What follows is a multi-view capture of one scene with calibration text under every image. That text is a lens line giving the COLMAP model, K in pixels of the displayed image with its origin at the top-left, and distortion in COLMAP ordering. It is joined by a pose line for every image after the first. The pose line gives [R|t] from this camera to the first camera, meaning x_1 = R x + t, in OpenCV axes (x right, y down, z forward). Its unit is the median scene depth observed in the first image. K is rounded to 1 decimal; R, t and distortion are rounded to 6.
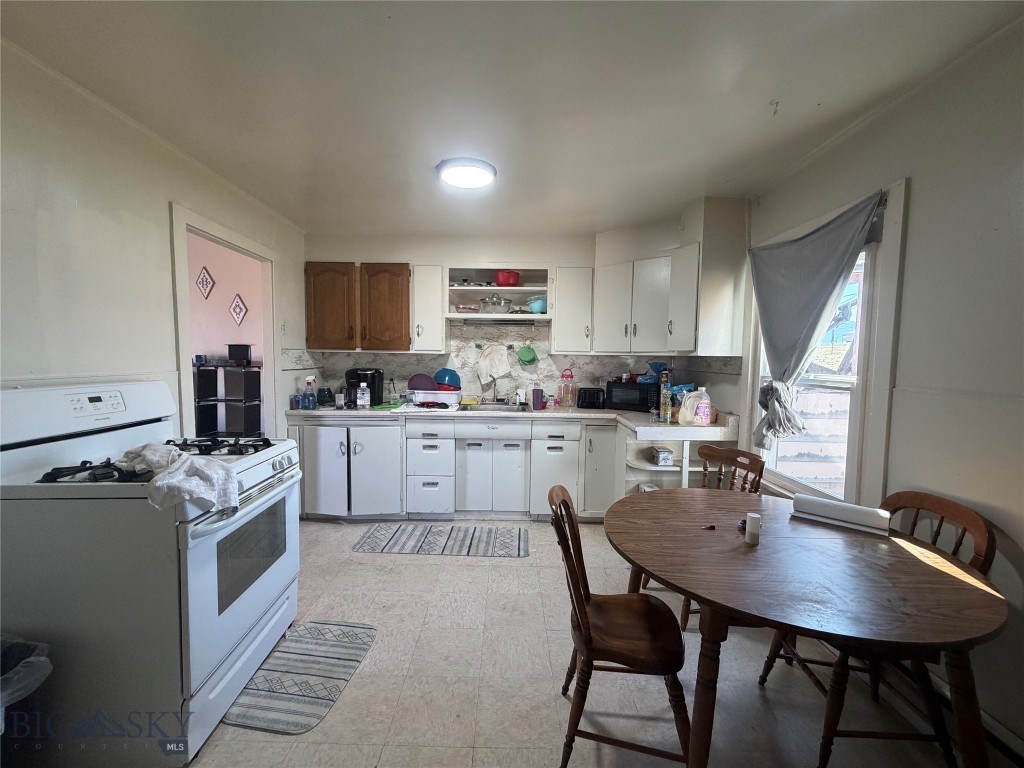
lens RADIAL K [[405.1, 0, 511.6], [0, 405.1, 388.7], [0, 0, 1]] dist [-0.000110, 0.000071]
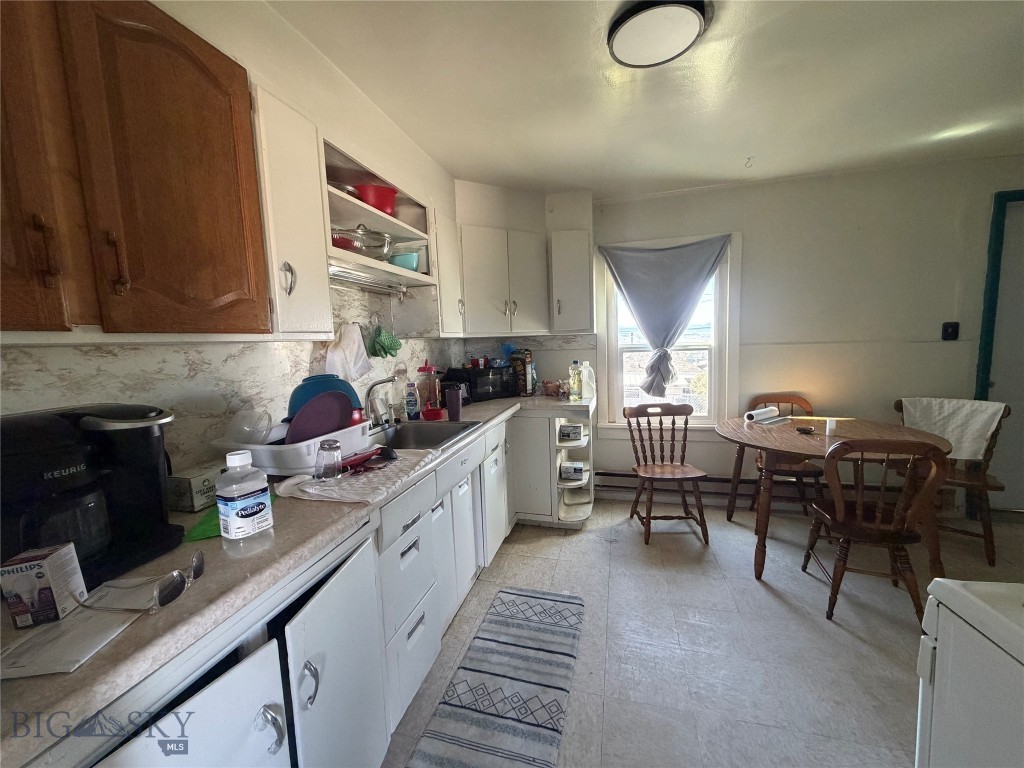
lens RADIAL K [[405.1, 0, 505.2], [0, 405.1, 387.6], [0, 0, 1]] dist [-0.000110, 0.000071]
pose [[0.273740, -0.133483, 0.952496, -0.545123], [0.118426, 0.987465, 0.104349, -0.061781], [-0.954485, 0.084236, 0.286116, 0.723836]]
